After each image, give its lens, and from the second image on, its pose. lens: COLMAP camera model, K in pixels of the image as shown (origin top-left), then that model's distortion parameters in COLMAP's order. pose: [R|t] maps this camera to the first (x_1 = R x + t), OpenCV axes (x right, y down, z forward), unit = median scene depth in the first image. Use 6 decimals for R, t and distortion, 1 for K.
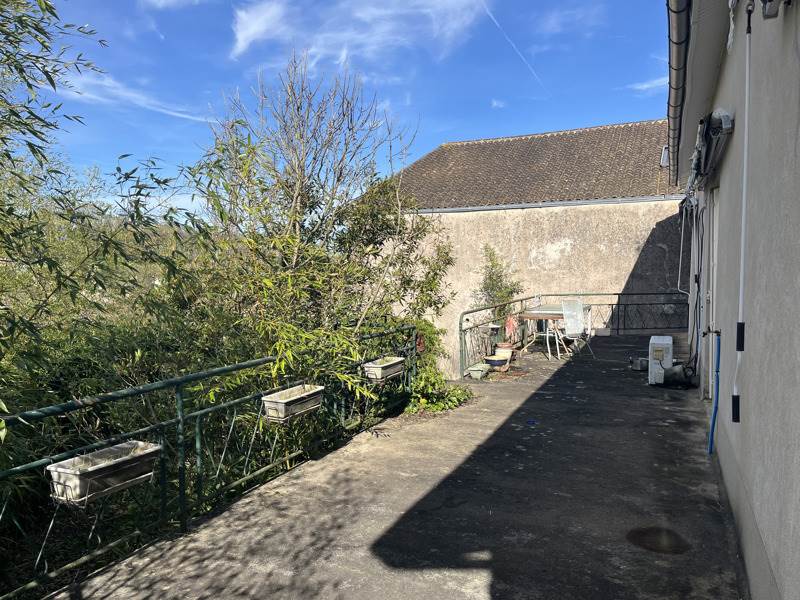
lens RADIAL K [[617.5, 0, 400.8], [0, 617.5, 302.2], [0, 0, 1]] dist [0.029351, -0.011343]
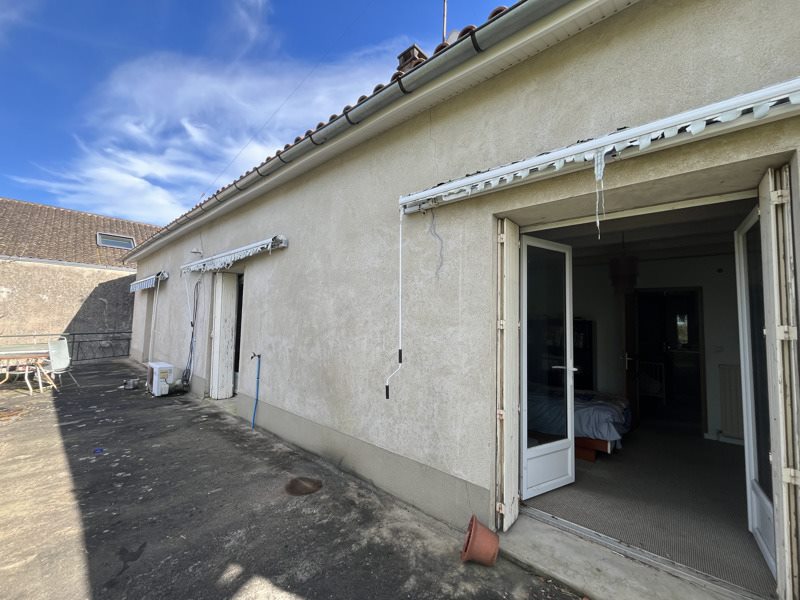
lens RADIAL K [[321.1, 0, 400.4], [0, 321.1, 298.7], [0, 0, 1]] dist [-0.001035, 0.000123]
pose [[0.295992, 0.078335, 0.951973, -0.143941], [0.026703, 0.995563, -0.090224, -0.011489], [-0.954817, 0.052126, 0.292587, 0.192665]]
